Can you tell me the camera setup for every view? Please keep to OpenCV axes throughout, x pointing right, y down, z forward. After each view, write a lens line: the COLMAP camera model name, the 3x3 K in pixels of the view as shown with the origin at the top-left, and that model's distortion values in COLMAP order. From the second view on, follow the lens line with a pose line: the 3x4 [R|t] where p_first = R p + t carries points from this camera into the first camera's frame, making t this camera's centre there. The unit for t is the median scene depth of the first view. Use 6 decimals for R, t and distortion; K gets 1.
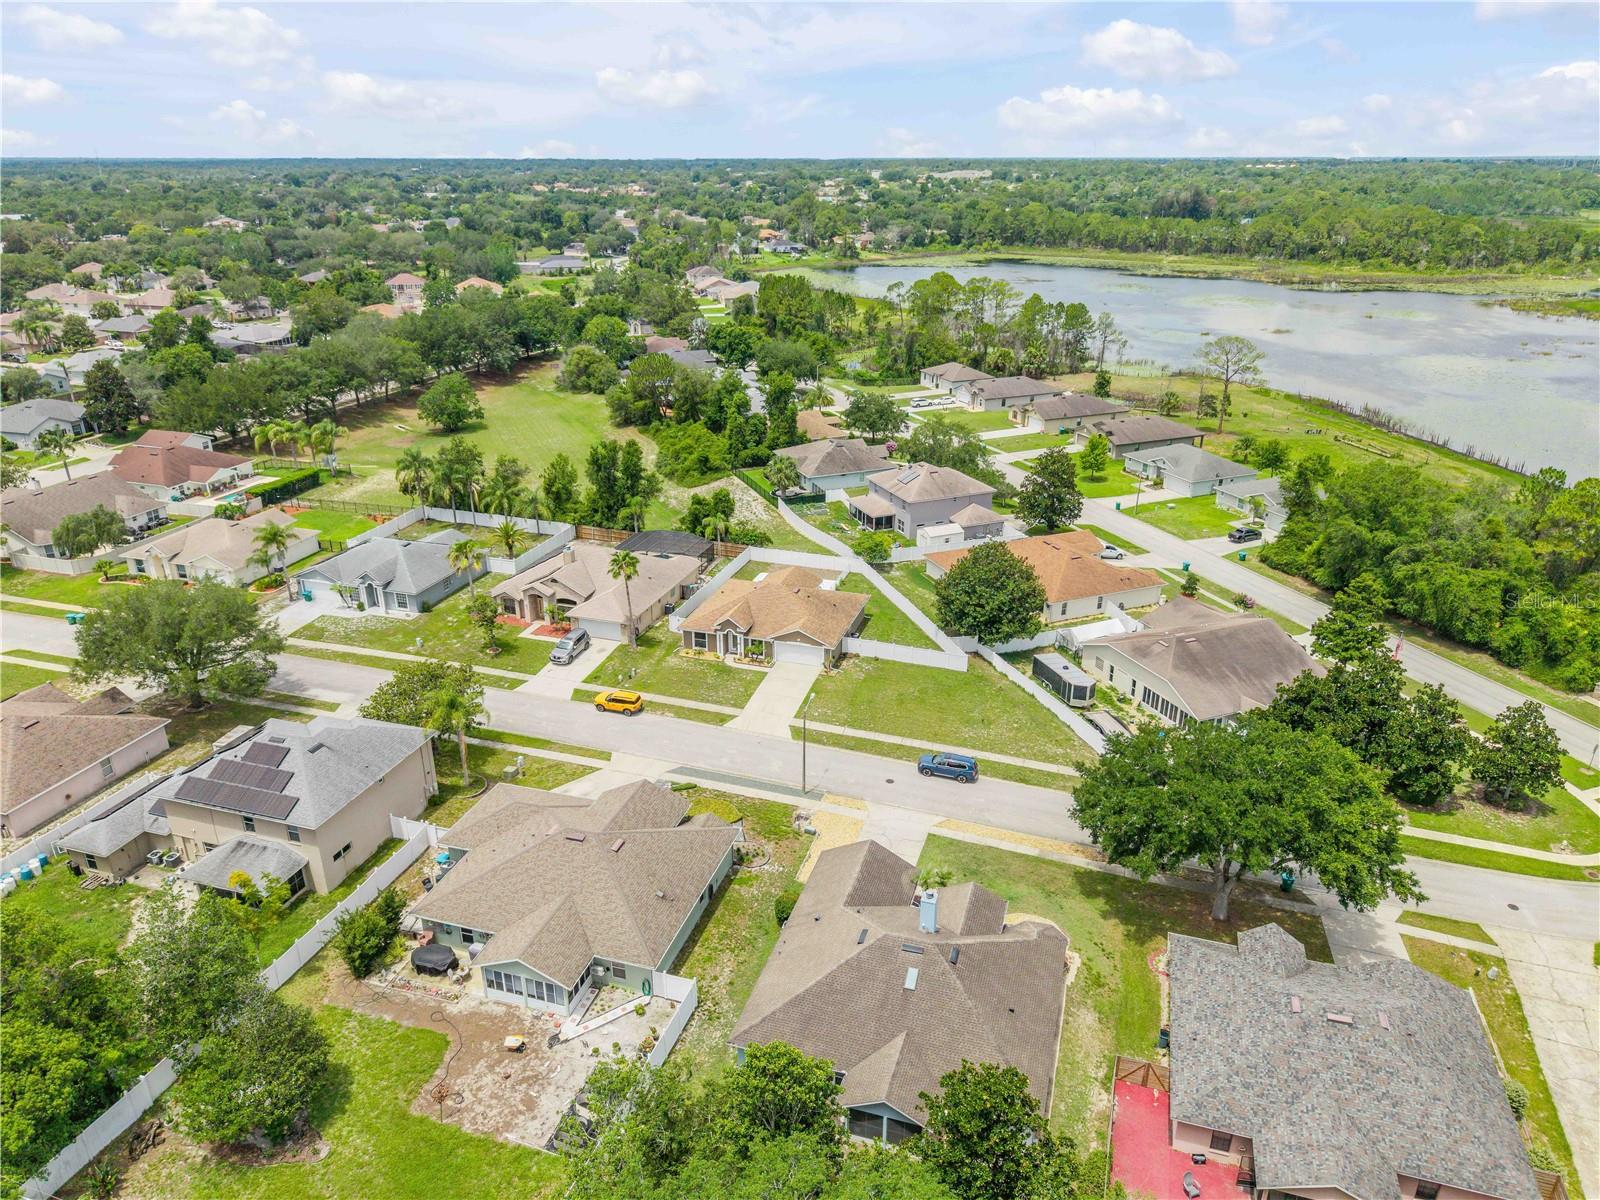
lens RADIAL K [[1079.7, 0, 789.9], [0, 1079.7, 600.7], [0, 0, 1]] dist [0.001063, -0.003011]
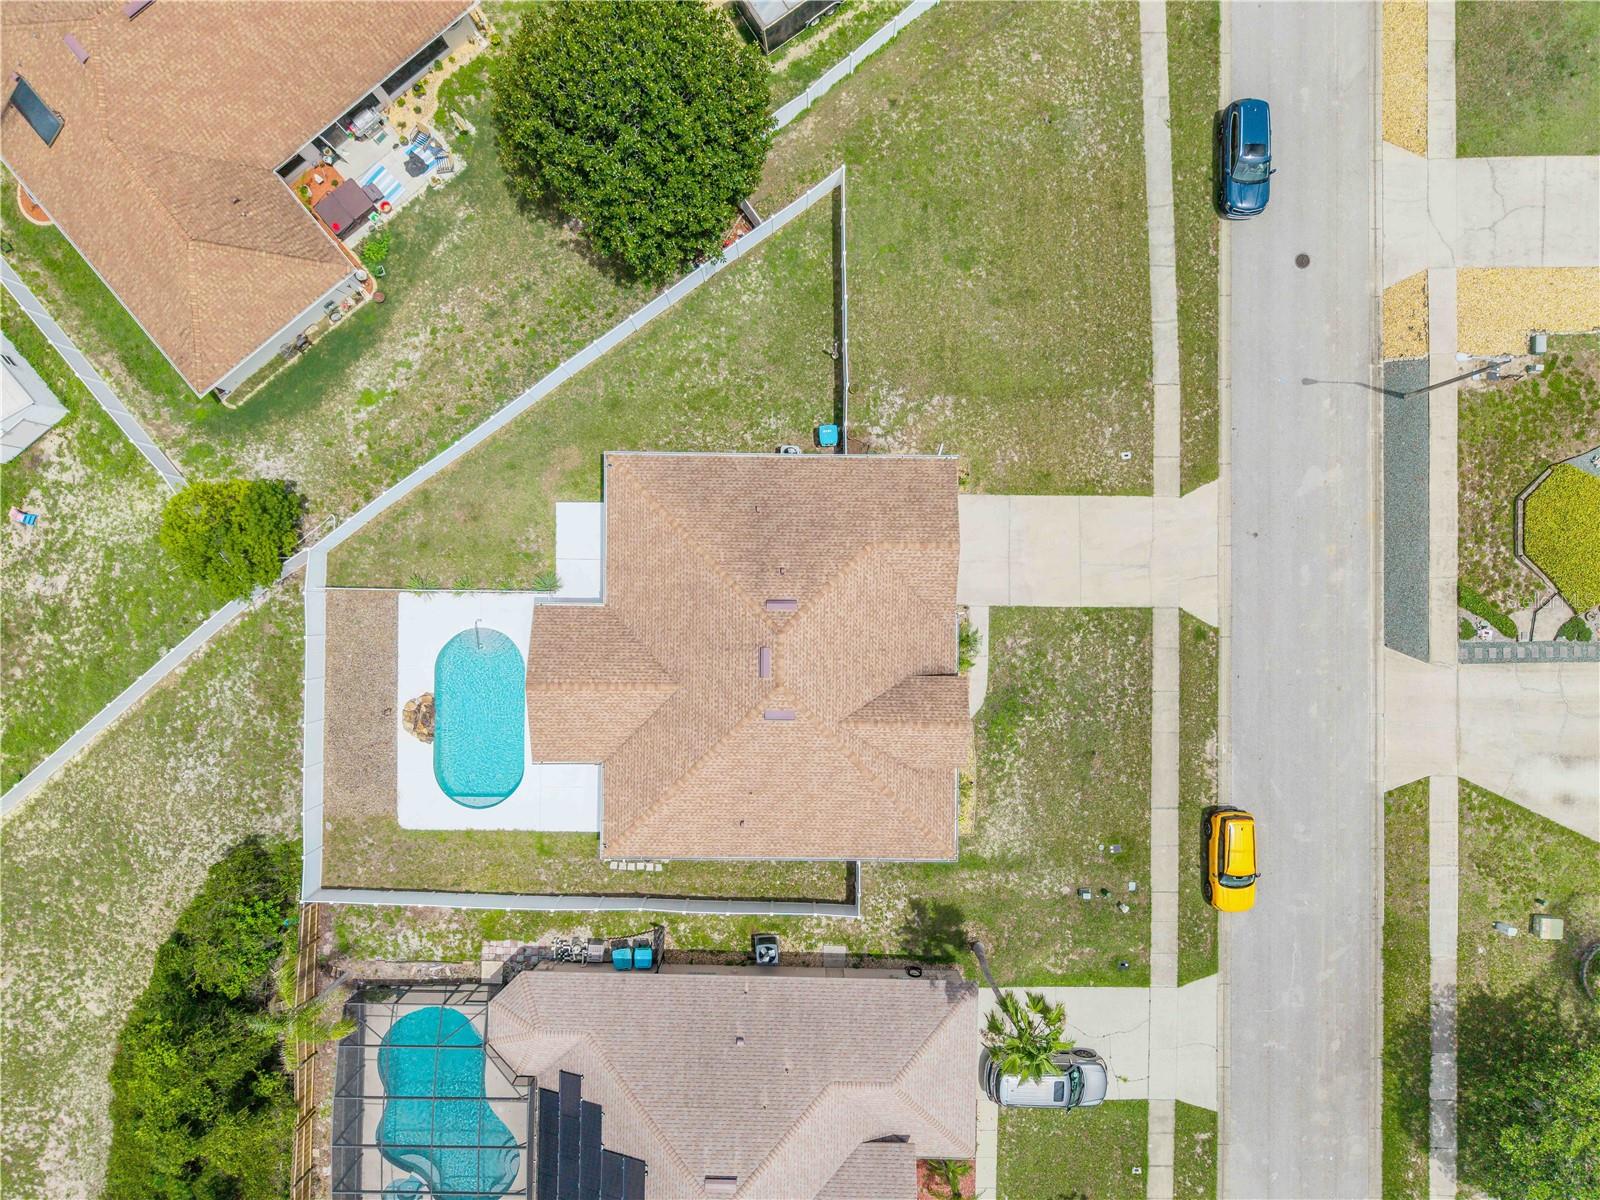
lens RADIAL K [[1092.5, 0, 800.0], [0, 1092.5, 600.0], [0, 0, 1]] dist [0.001279, -0.004679]
pose [[-0.302643, -0.952992, -0.014585, 0.010486], [0.360085, -0.128494, 0.924028, -0.306953], [-0.882466, 0.274399, 0.382046, 0.734309]]
